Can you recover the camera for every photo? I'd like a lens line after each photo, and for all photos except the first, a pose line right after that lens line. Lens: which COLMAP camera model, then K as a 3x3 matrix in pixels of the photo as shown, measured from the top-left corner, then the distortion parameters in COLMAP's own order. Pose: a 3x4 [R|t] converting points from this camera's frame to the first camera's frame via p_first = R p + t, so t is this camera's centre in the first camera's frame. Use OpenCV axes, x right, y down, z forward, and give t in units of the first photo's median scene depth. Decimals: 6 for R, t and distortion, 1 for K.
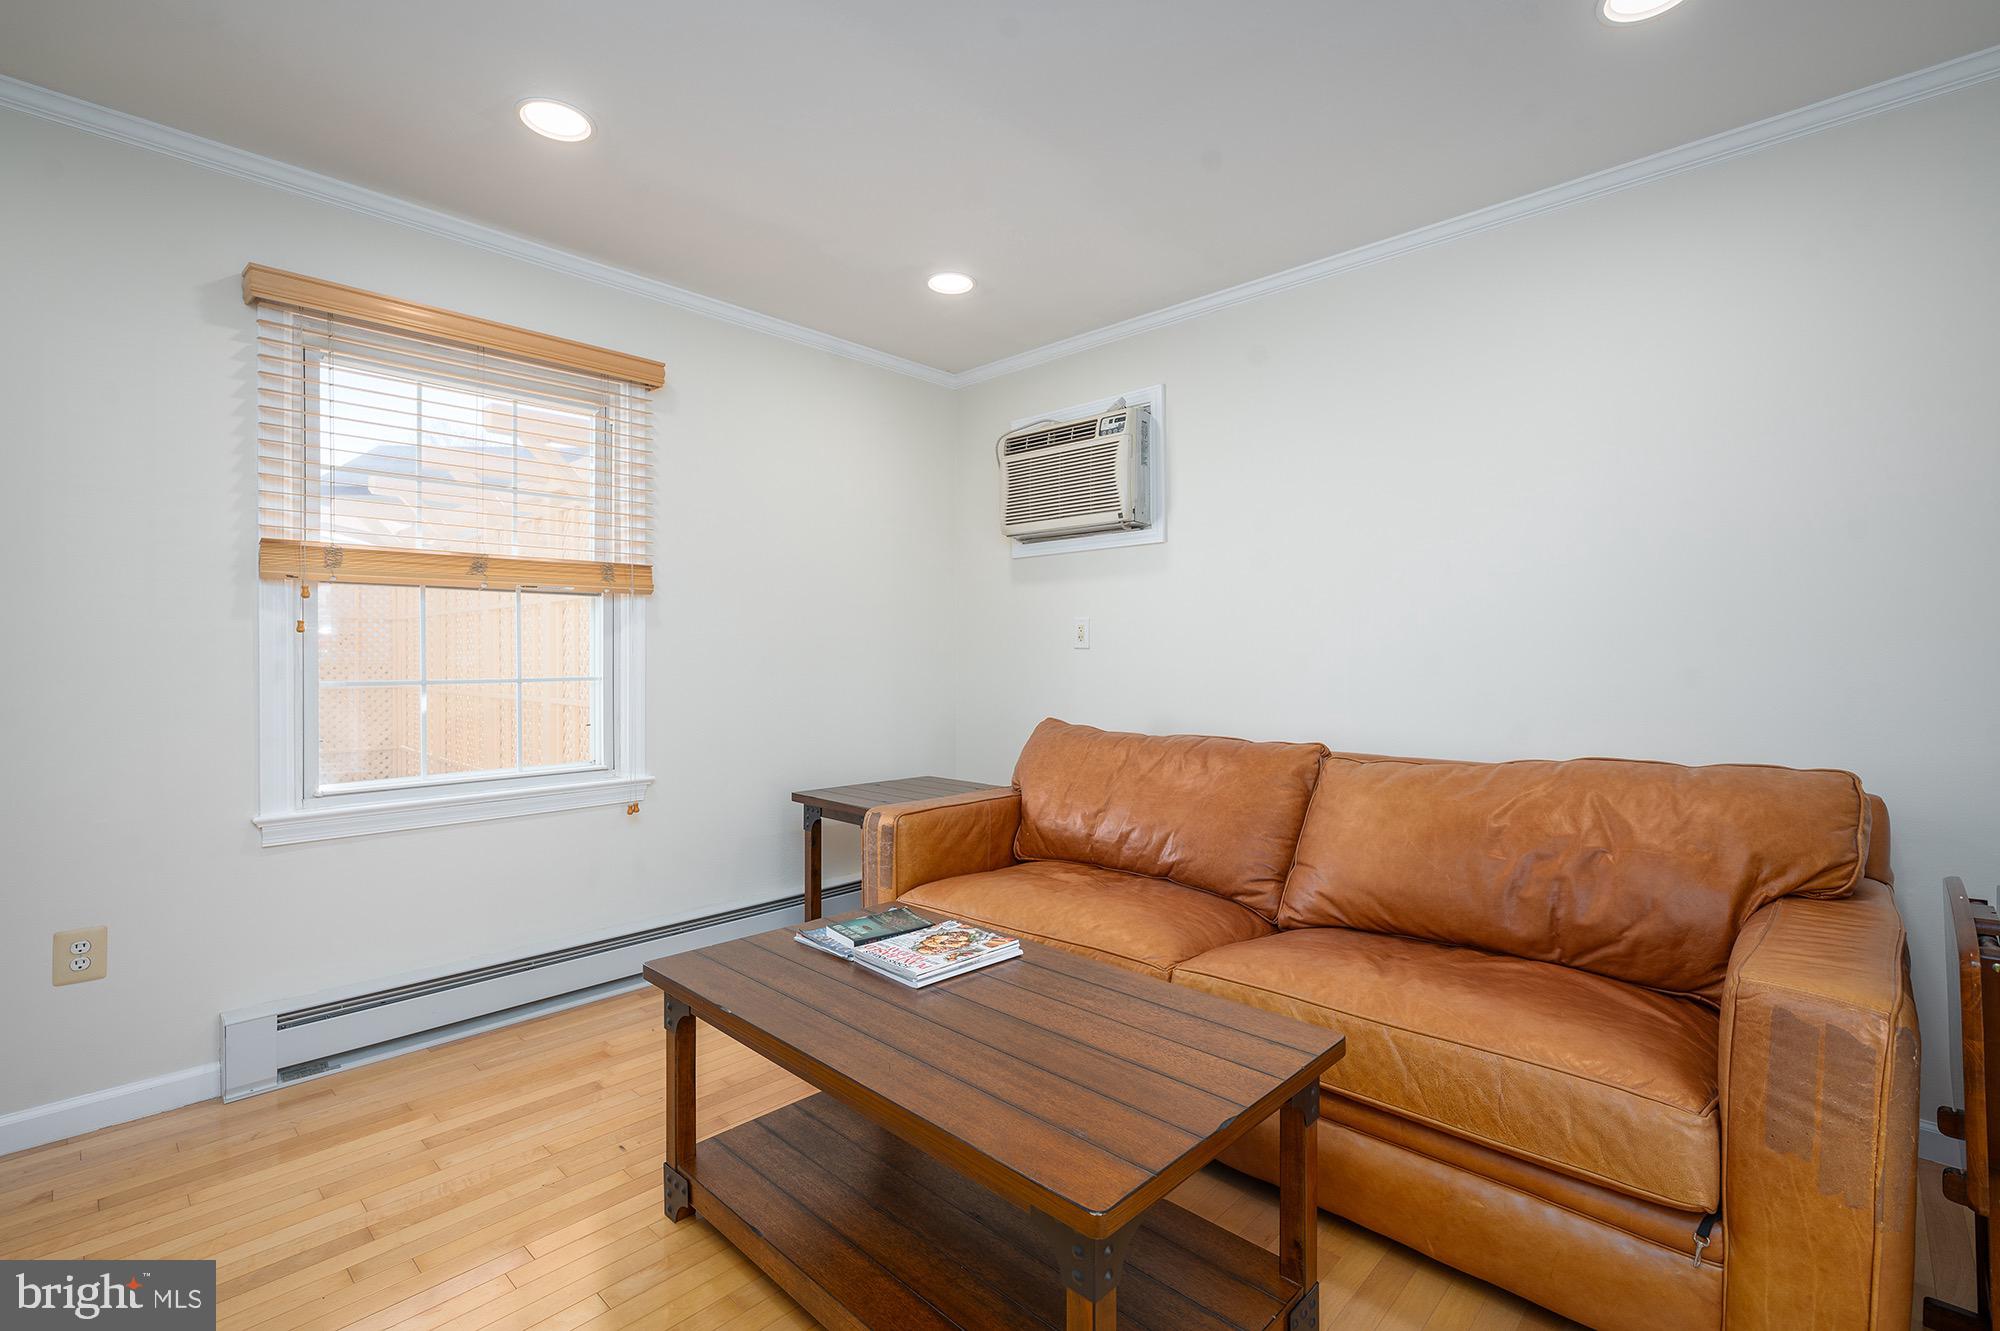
lens RADIAL K [[913.5, 0, 998.8], [0, 913.5, 655.5], [0, 0, 1]] dist [0.000702, -0.000014]
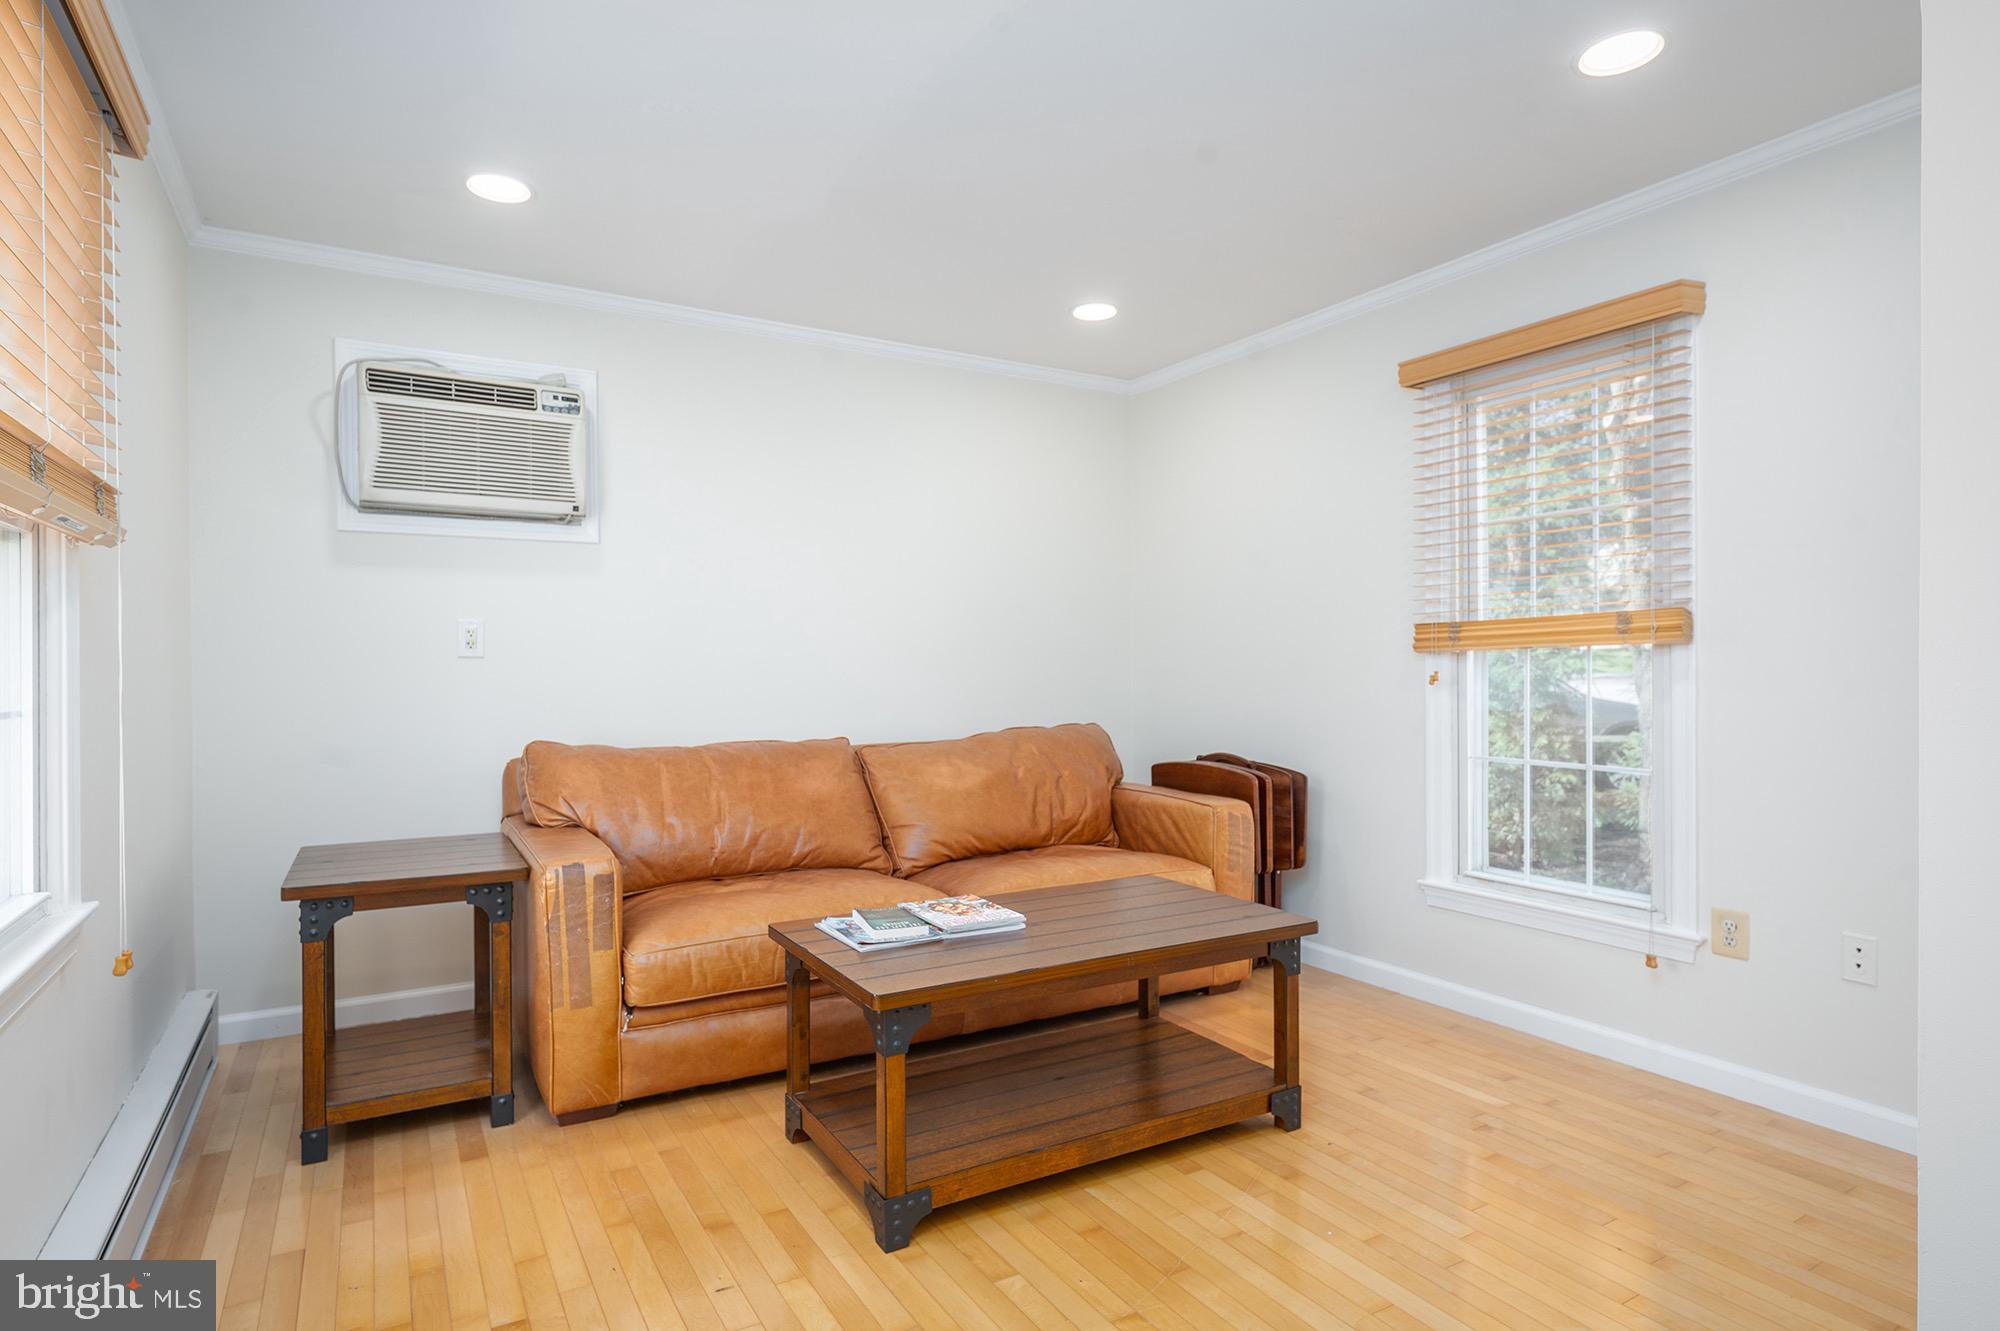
lens RADIAL K [[1076.4, 0, 999.1], [0, 1076.4, 669.5], [0, 0, 1]] dist [-0.003948, -0.000590]
pose [[0.242794, -0.000165, 0.970078, -0.964465], [-0.001322, 0.999999, 0.000501, 0.002853], [-0.970077, -0.001404, 0.242794, 0.423220]]
